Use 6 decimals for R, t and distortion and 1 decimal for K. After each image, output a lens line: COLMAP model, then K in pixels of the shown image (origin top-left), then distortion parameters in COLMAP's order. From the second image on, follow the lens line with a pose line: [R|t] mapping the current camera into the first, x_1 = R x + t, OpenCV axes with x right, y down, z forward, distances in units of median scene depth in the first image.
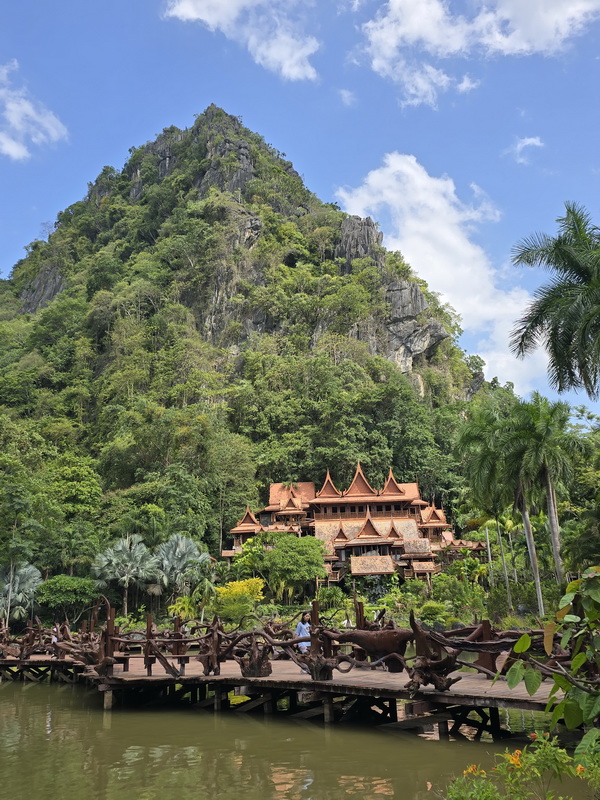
lens RADIAL K [[755.8, 0, 292.0], [0, 755.8, 401.9], [0, 0, 1]] dist [0.127345, 0.004891]
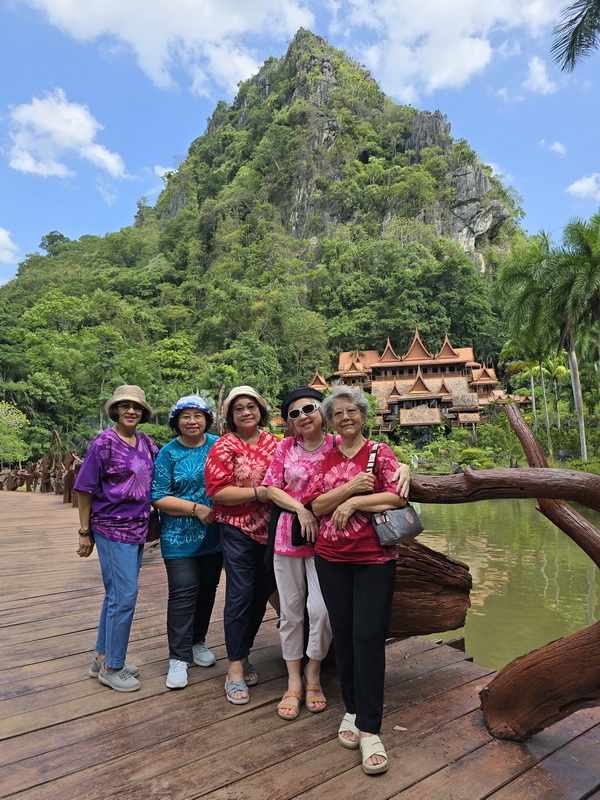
lens RADIAL K [[546.5, 0, 294.8], [0, 546.5, 410.2], [0, 0, 1]] dist [0.056541, -0.060358]
pose [[0.983277, -0.003488, -0.182083, 0.055593], [0.035139, 0.984662, 0.170895, 0.050103], [0.178694, -0.174435, 0.968319, 0.162564]]
